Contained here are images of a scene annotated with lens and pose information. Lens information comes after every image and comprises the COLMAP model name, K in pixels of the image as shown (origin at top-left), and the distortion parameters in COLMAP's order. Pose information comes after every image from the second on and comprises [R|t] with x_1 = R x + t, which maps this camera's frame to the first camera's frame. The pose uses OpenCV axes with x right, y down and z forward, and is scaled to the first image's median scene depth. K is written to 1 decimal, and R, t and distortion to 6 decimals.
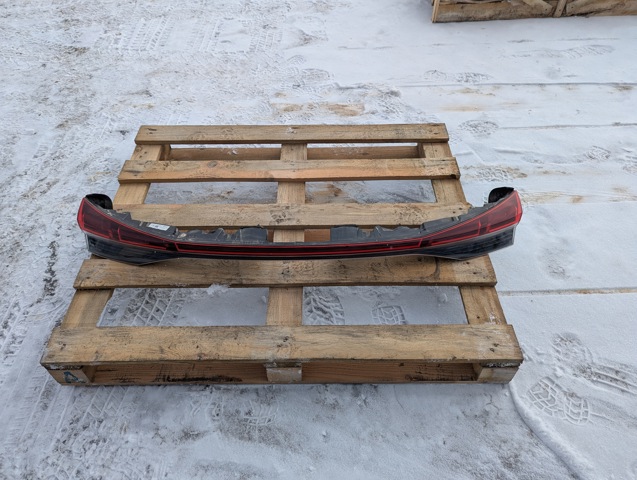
lens RADIAL K [[453.1, 0, 316.7], [0, 453.1, 230.0], [0, 0, 1]] dist [0.052208, -0.041279]
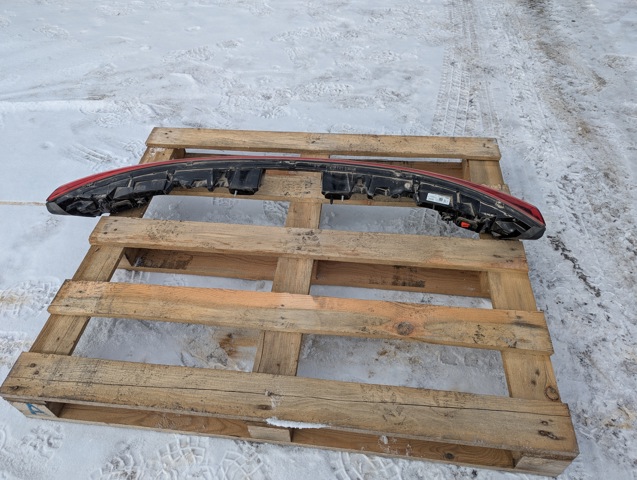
lens RADIAL K [[457.7, 0, 313.8], [0, 457.7, 238.8], [0, 0, 1]] dist [0.042719, -0.043045]
pose [[-0.991389, -0.048057, 0.121817, -0.181642], [0.126077, -0.098799, 0.987088, -0.820649], [-0.035401, 0.993946, 0.104007, 0.843599]]
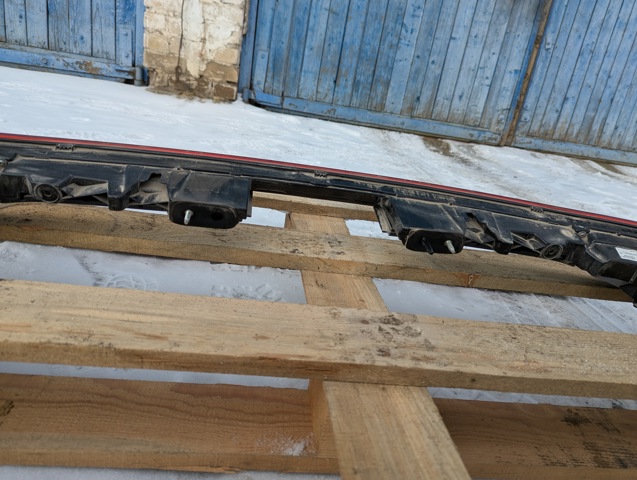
lens RADIAL K [[451.6, 0, 316.7], [0, 451.6, 248.5], [0, 0, 1]] dist [0.036276, -0.032144]
pose [[-0.983156, -0.090538, -0.158769, 0.025473], [-0.179617, 0.317968, 0.930932, -0.306206], [-0.033801, 0.943768, -0.328875, 0.974096]]
